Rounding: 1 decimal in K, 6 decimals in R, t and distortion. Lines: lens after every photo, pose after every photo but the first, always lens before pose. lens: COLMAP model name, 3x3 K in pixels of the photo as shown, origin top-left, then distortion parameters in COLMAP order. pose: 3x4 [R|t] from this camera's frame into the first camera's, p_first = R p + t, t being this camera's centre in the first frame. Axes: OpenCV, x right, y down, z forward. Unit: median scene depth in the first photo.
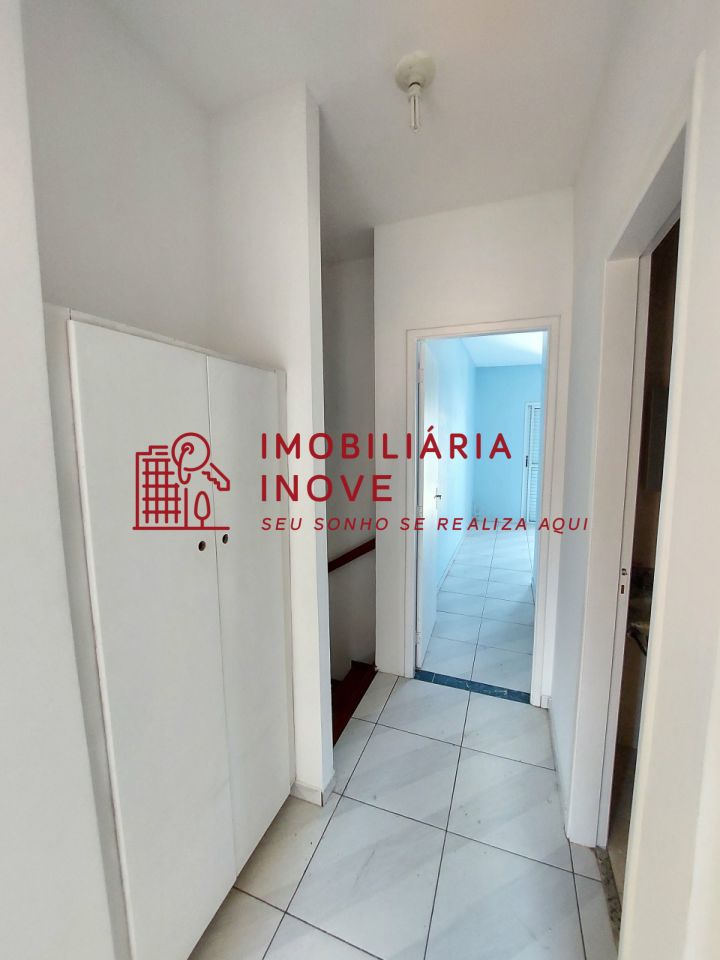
lens RADIAL K [[385.2, 0, 367.1], [0, 385.2, 476.8], [0, 0, 1]] dist [-0.013257, -0.000887]
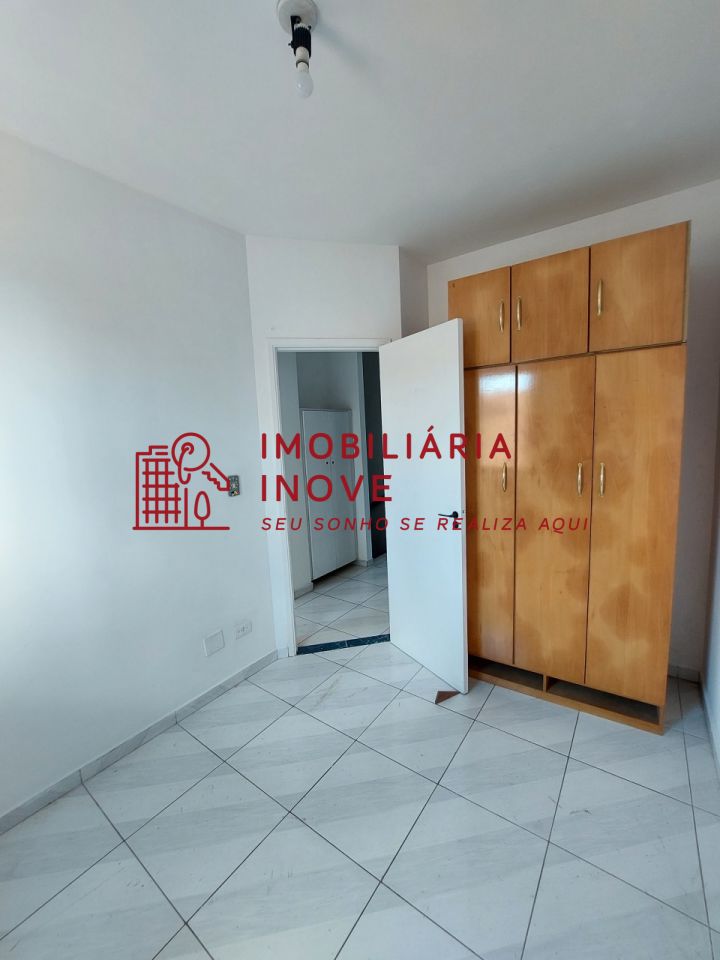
lens RADIAL K [[385.2, 0, 367.1], [0, 385.2, 476.8], [0, 0, 1]] dist [-0.013257, -0.000887]
pose [[0.969557, -0.005121, -0.244813, 0.639485], [0.008698, 0.999871, 0.013532, 0.198966], [0.244712, -0.015249, 0.969476, -1.889935]]
